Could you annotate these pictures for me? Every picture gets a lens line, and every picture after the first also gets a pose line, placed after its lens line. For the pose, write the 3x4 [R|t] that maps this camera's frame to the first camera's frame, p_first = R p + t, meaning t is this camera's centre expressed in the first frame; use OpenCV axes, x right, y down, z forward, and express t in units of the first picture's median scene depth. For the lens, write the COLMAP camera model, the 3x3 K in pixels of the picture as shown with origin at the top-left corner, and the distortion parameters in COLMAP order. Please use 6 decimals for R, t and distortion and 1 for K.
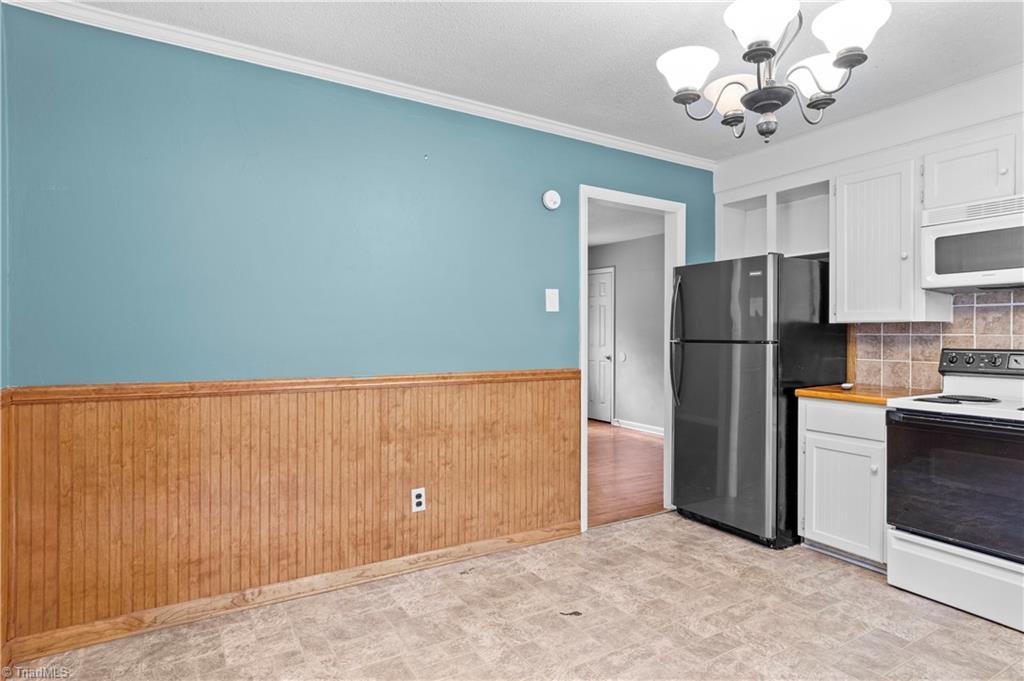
lens RADIAL K [[569.4, 0, 542.1], [0, 569.4, 337.4], [0, 0, 1]] dist [-0.015733, 0.000400]
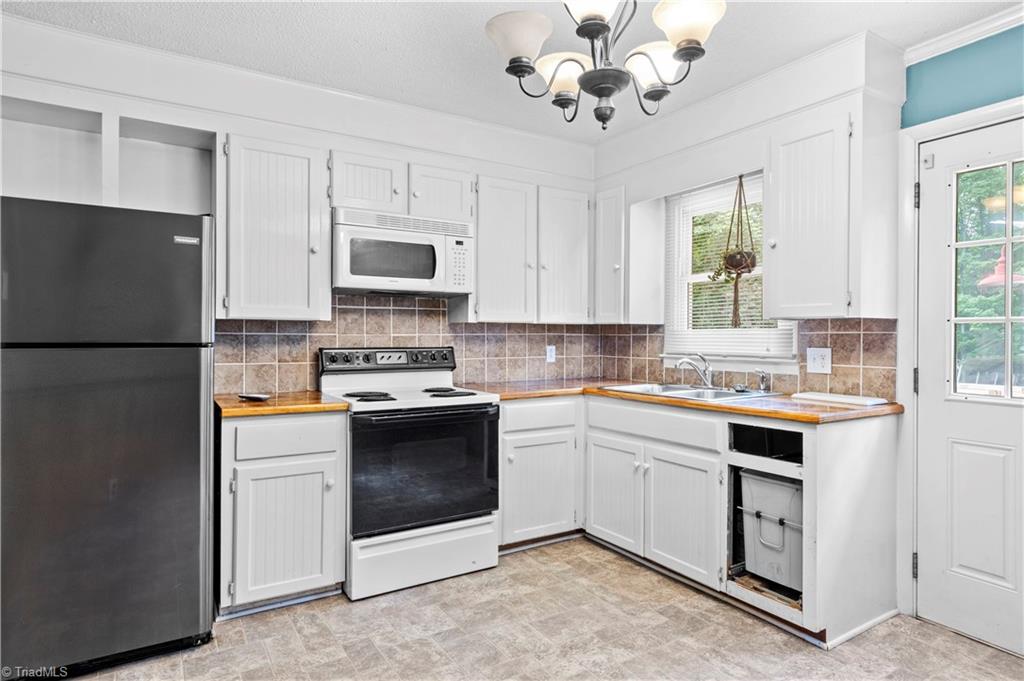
lens RADIAL K [[569.4, 0, 542.1], [0, 569.4, 337.4], [0, 0, 1]] dist [-0.015733, 0.000400]
pose [[-0.013140, -0.004809, 0.999902, -0.310858], [0.000511, 0.999988, 0.004816, -0.004025], [-0.999914, 0.000574, -0.013137, 0.659863]]
